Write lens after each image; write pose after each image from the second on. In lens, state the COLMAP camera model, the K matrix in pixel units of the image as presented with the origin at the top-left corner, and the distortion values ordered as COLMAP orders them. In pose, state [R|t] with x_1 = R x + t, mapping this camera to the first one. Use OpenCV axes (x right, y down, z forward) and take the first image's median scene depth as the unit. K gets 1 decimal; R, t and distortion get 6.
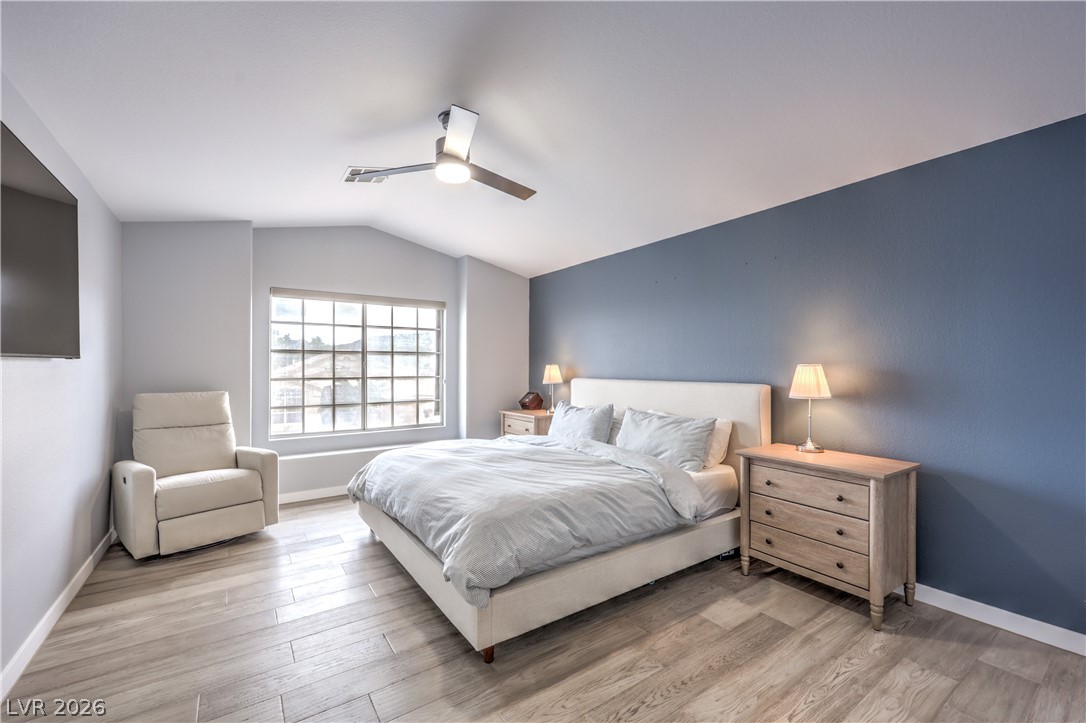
lens RADIAL K [[444.8, 0, 545.7], [0, 444.8, 367.2], [0, 0, 1]] dist [-0.003786, 0.002008]
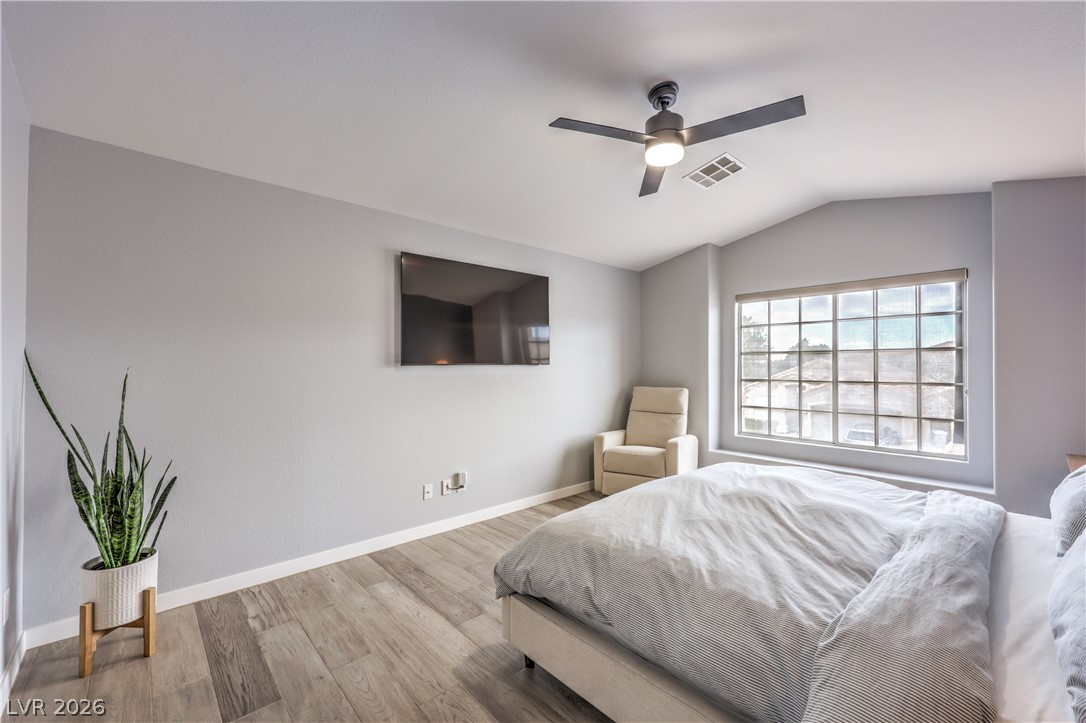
lens RADIAL K [[444.8, 0, 554.6], [0, 444.8, 353.0], [0, 0, 1]] dist [-0.003786, 0.002008]
pose [[0.143449, -0.025436, -0.989331, 0.418328], [-0.000790, 0.999666, -0.025816, -0.010343], [0.989657, 0.004485, 0.143381, 0.424491]]
